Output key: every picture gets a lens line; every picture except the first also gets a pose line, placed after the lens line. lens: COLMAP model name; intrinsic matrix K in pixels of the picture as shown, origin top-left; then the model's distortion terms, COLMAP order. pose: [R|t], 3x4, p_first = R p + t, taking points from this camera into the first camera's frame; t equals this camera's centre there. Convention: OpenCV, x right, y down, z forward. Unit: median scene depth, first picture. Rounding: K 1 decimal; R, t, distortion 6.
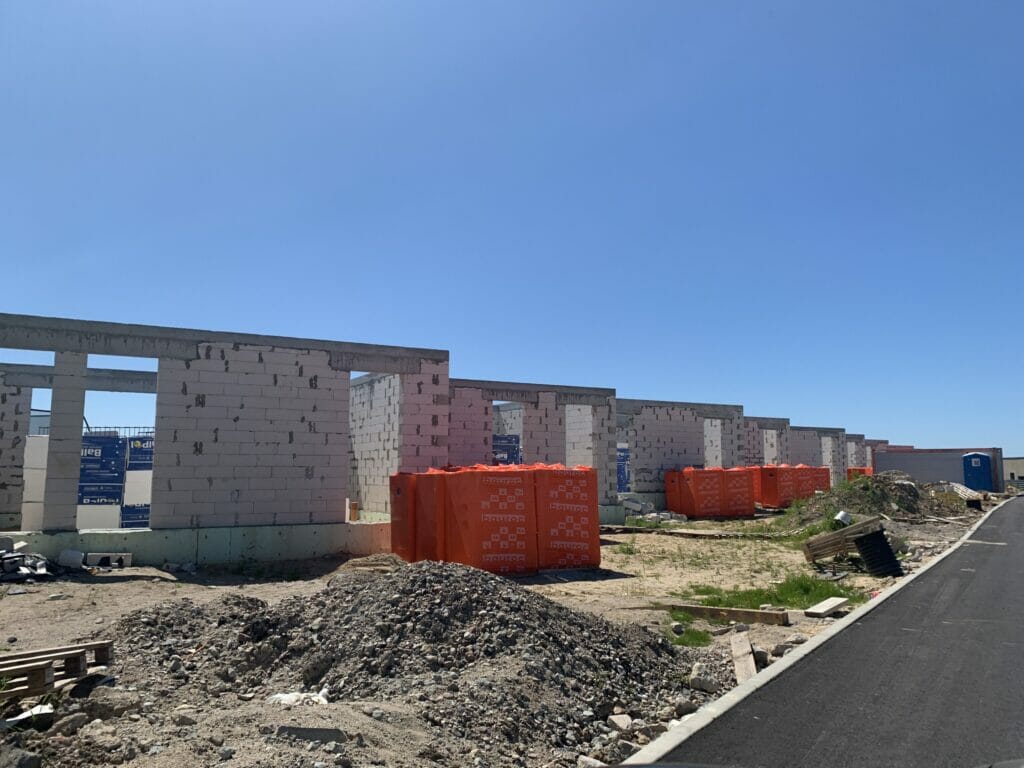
lens RADIAL K [[776.0, 0, 512.5], [0, 776.0, 381.6], [0, 0, 1]] dist [0.064861, -0.003475]
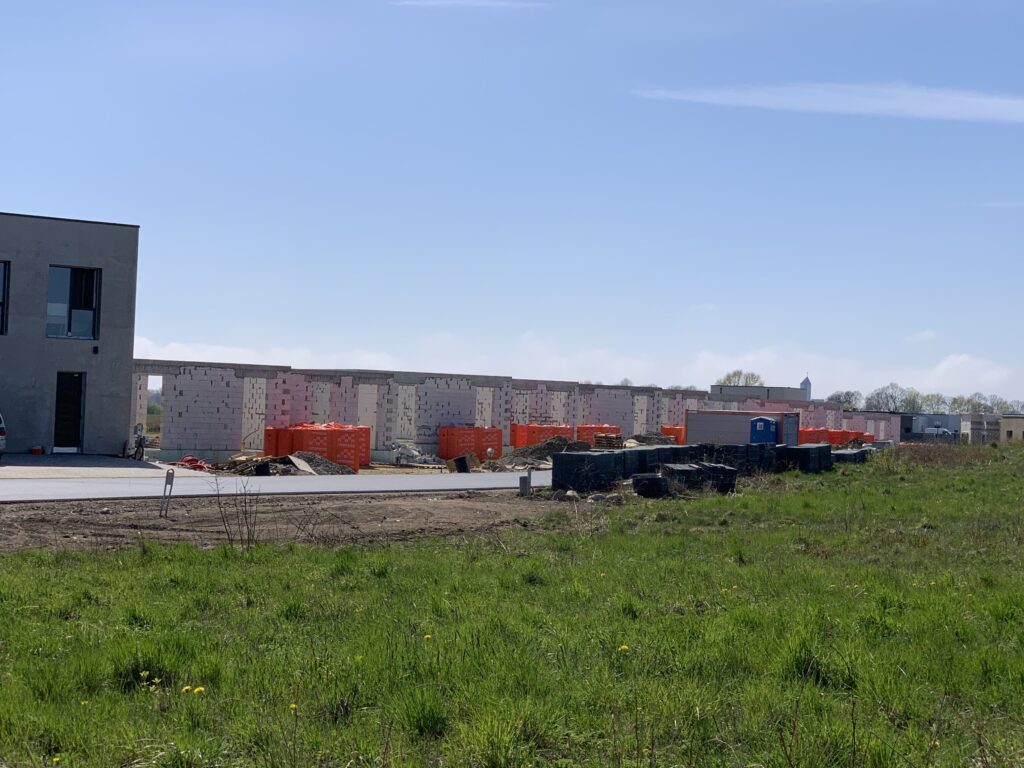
lens RADIAL K [[1723.3, 0, 513.2], [0, 1723.3, 384.8], [0, 0, 1]] dist [0.275194, 0.000000]
pose [[0.993352, 0.035433, 0.109529, -0.003377], [-0.046439, 0.993941, 0.099621, -0.463129], [-0.105336, -0.104045, 0.988979, -3.442797]]
